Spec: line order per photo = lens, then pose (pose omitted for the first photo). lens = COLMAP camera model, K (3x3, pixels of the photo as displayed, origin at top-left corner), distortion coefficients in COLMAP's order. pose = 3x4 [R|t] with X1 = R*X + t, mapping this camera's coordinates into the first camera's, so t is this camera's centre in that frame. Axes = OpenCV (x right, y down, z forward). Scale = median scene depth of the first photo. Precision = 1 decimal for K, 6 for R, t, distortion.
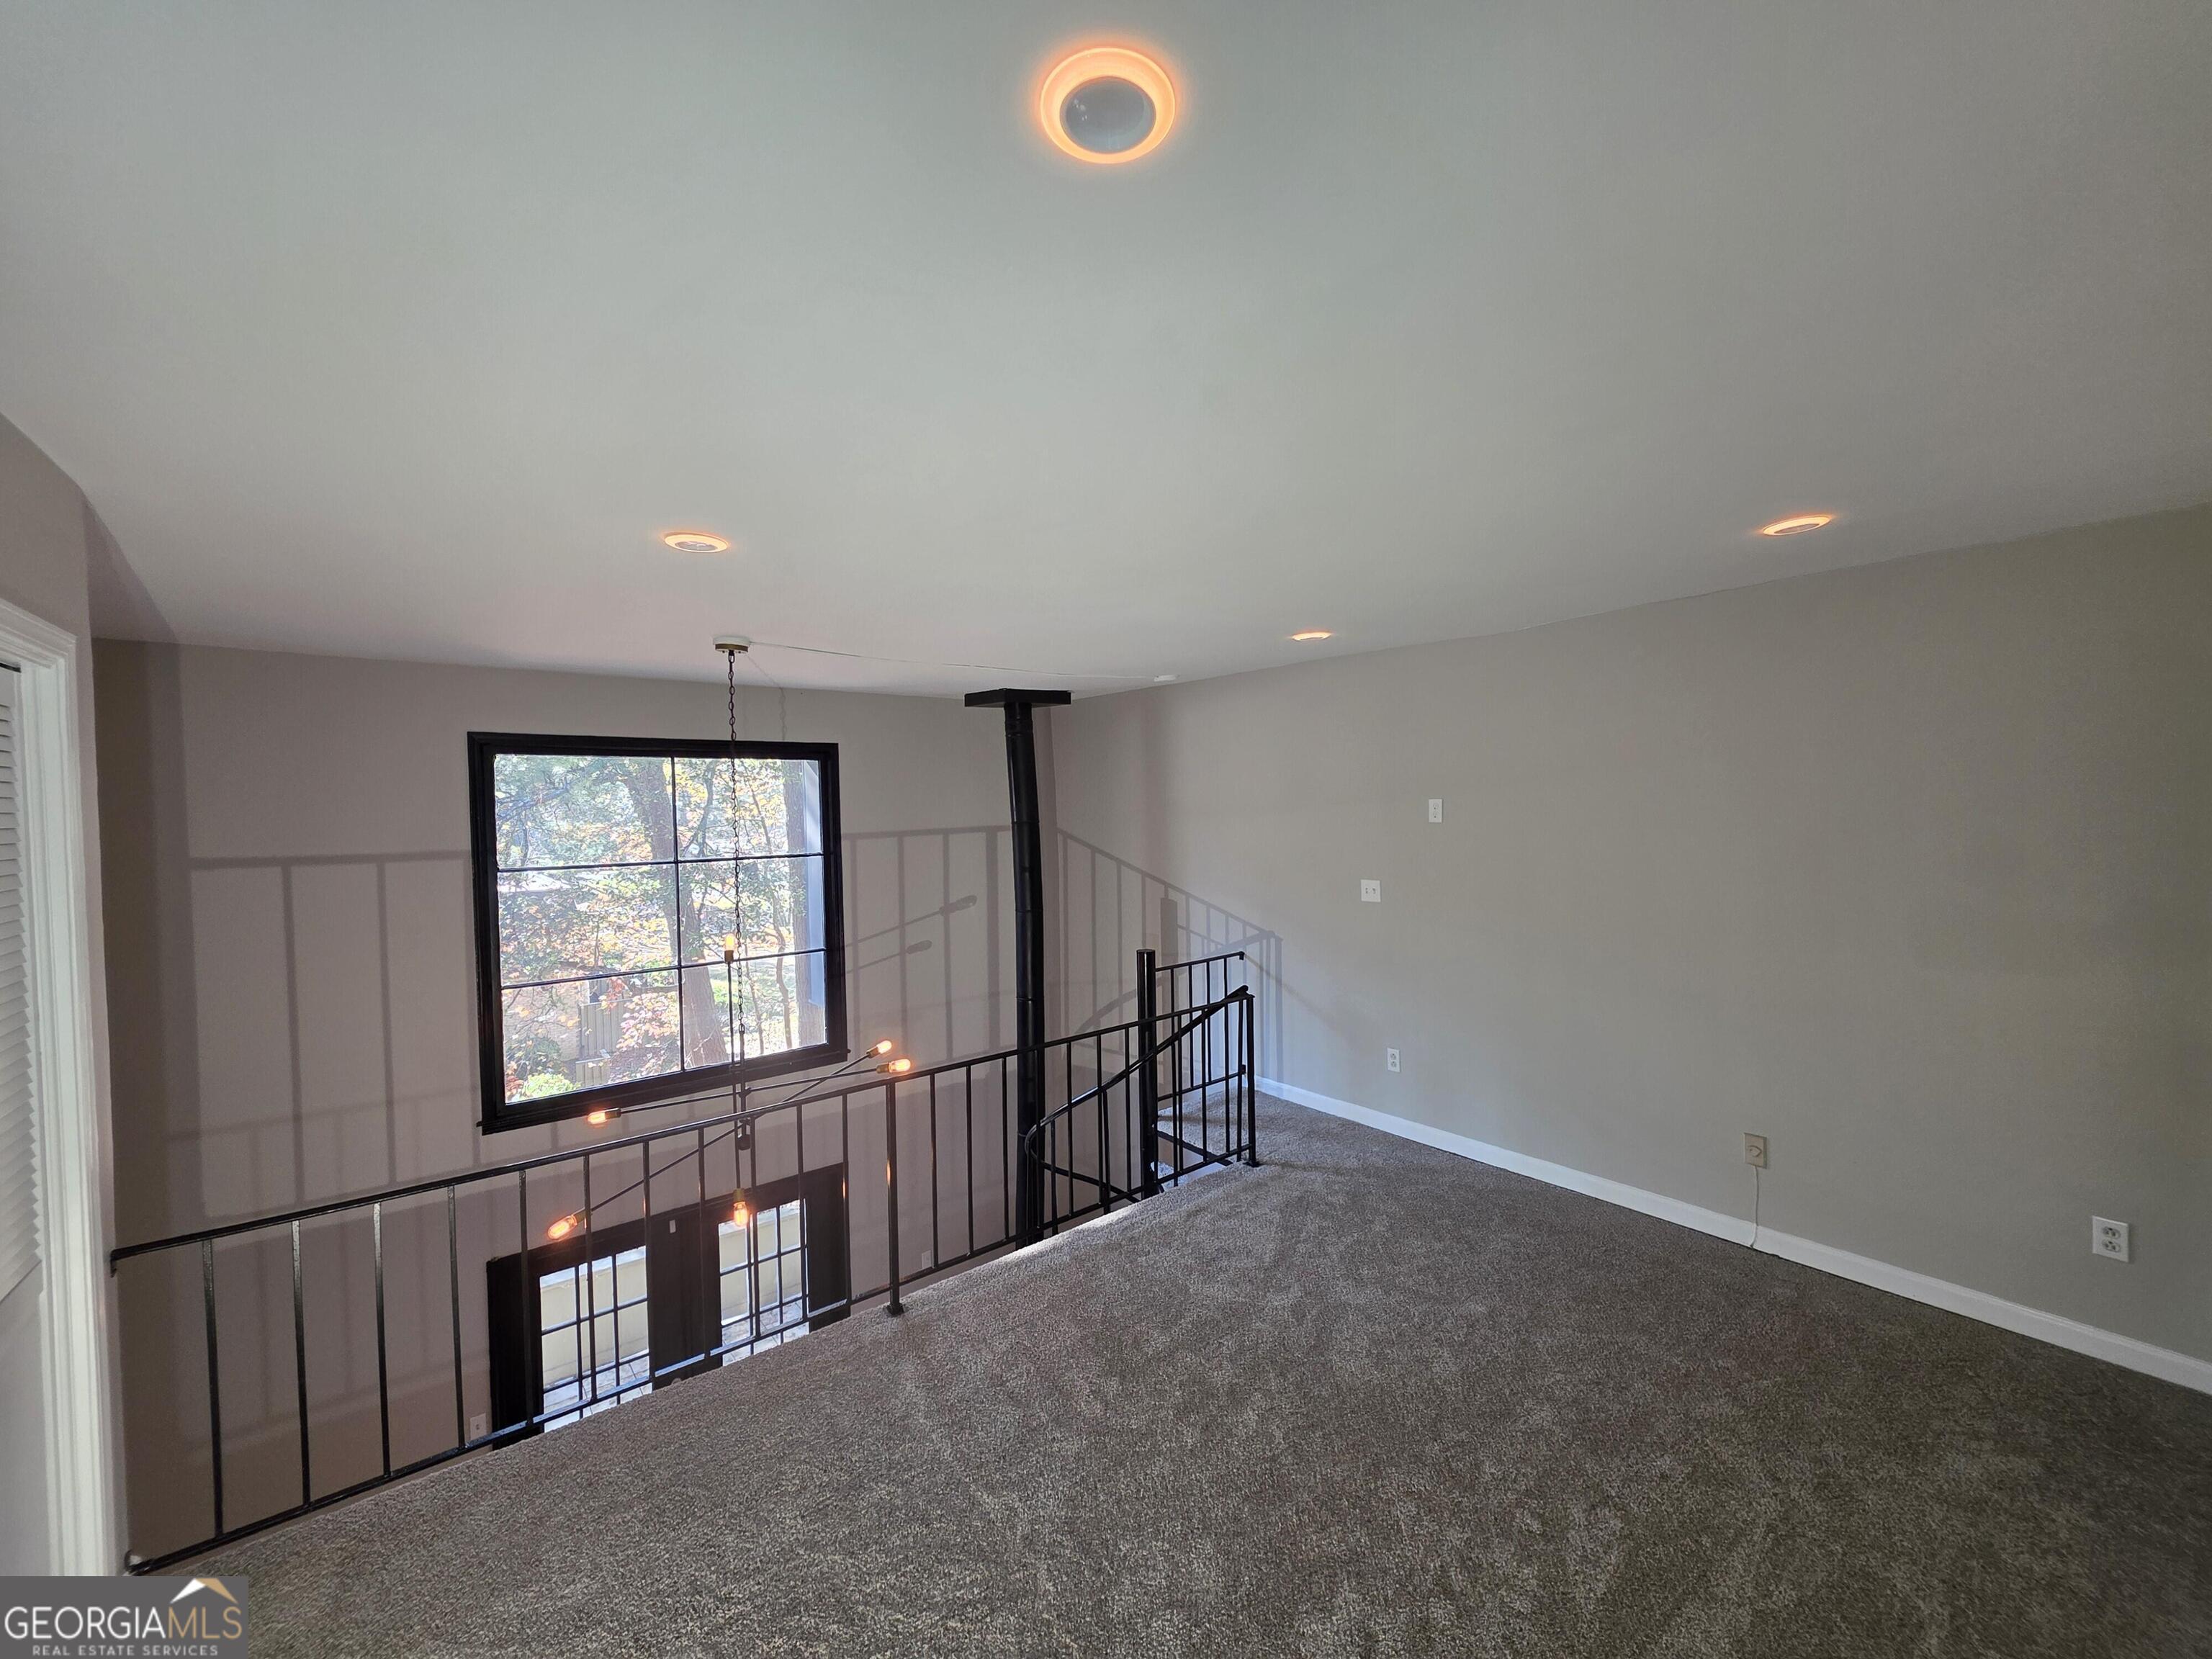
lens RADIAL K [[876.2, 0, 1107.0], [0, 876.2, 819.5], [0, 0, 1]] dist [-0.000668, 0.000996]
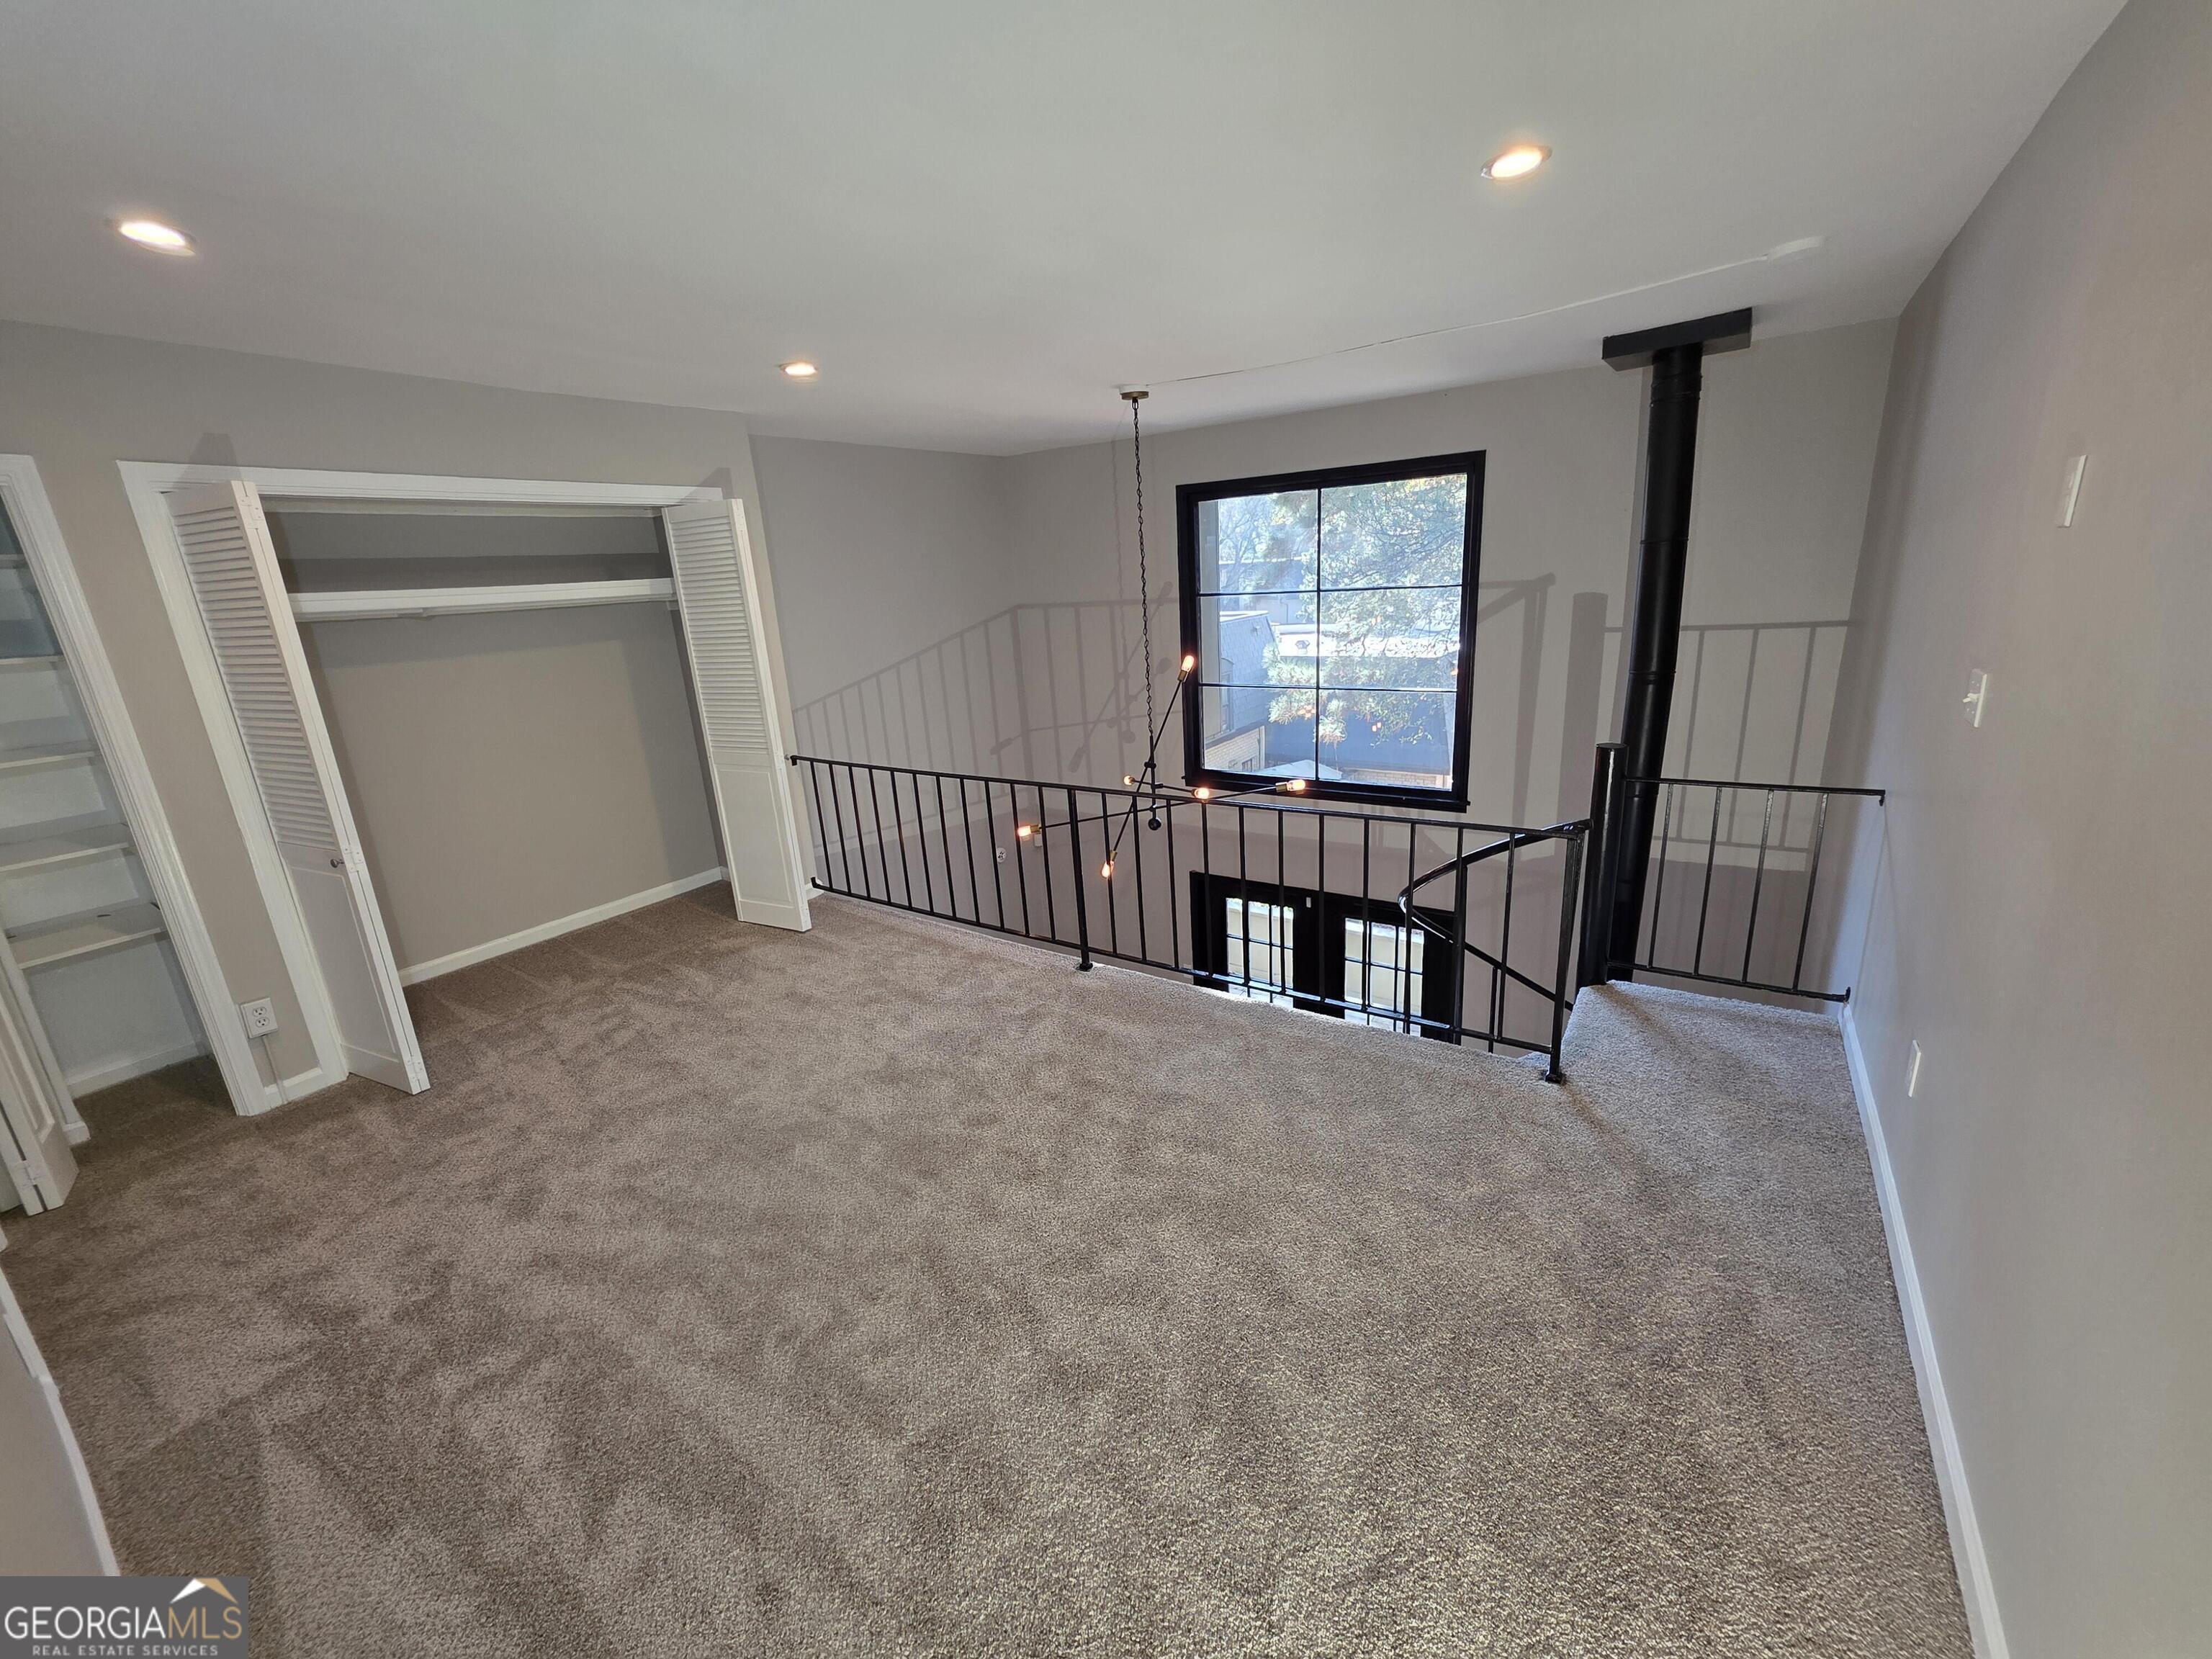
lens RADIAL K [[893.8, 0, 1114.3], [0, 893.8, 824.4], [0, 0, 1]] dist [0.000508, -0.000159]
pose [[0.312414, 0.266452, -0.911812, 0.694107], [0.035888, 0.955861, 0.291620, -0.008790], [0.949268, -0.123830, 0.289062, 0.546352]]
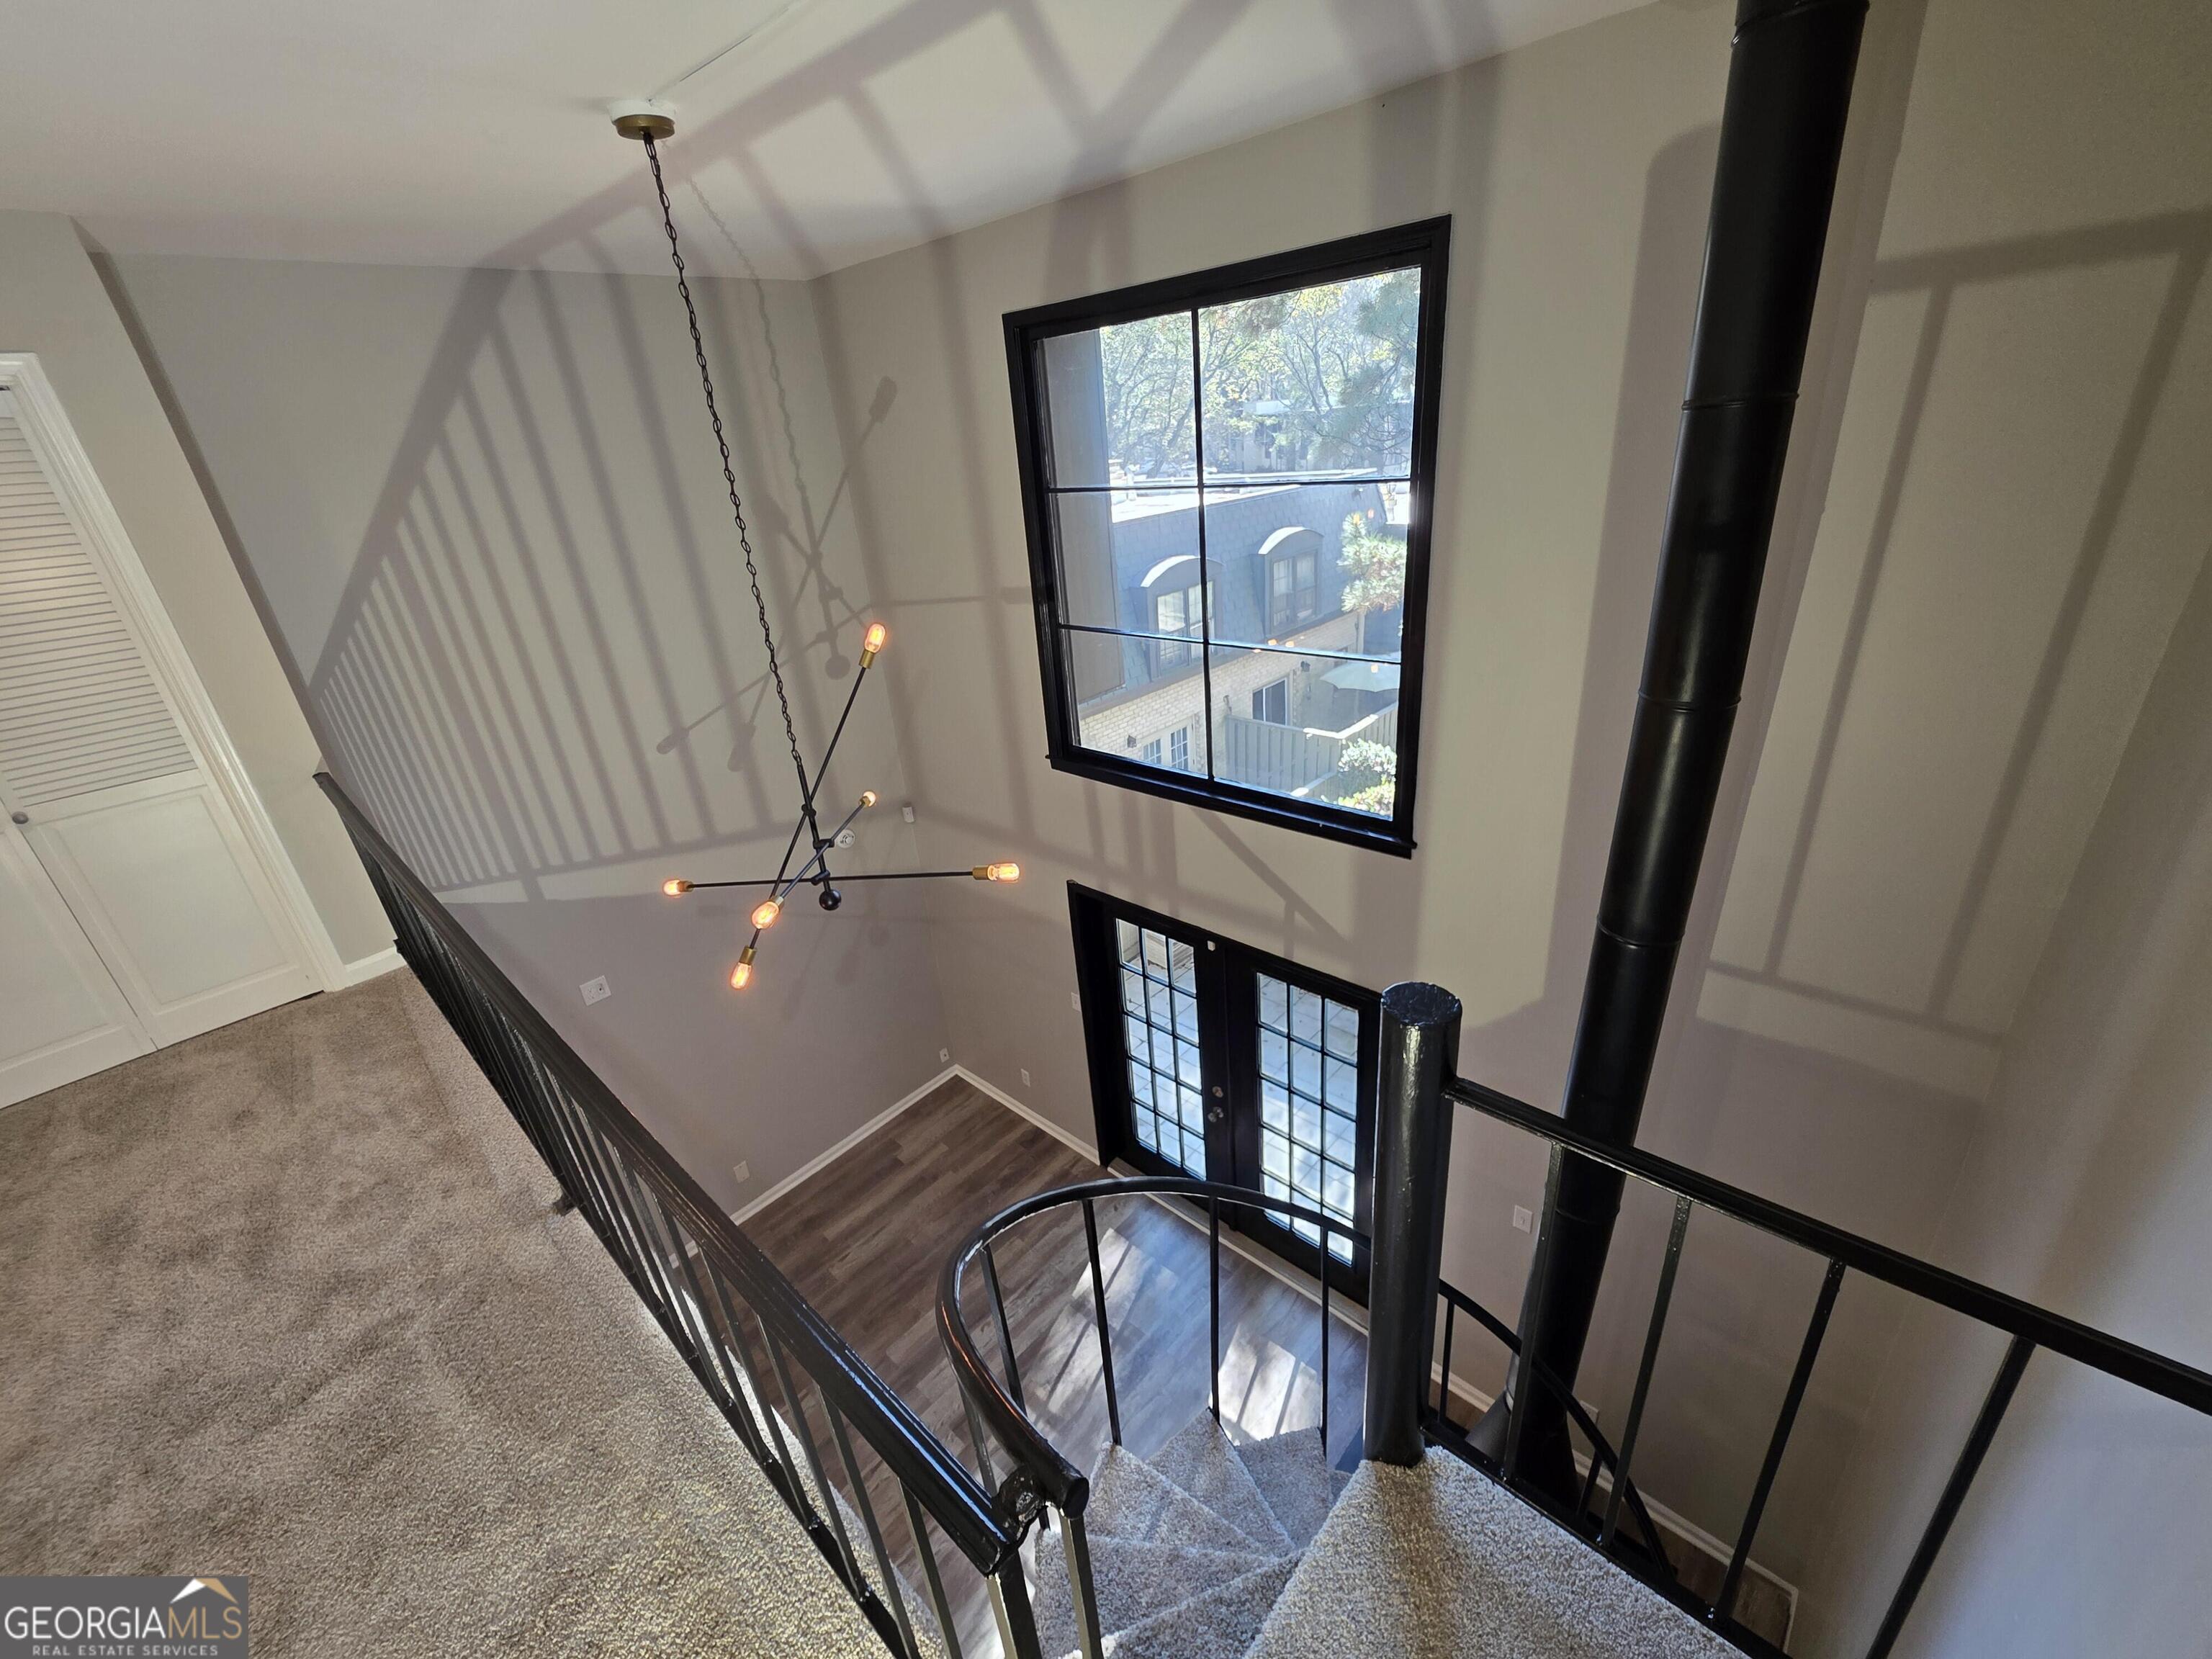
lens RADIAL K [[893.8, 0, 1114.3], [0, 893.8, 824.4], [0, 0, 1]] dist [0.000508, -0.000159]
pose [[0.163580, 0.409598, -0.897480, 0.293975], [0.064729, 0.903318, 0.424060, -0.015762], [0.984404, -0.127461, 0.121252, 1.105007]]
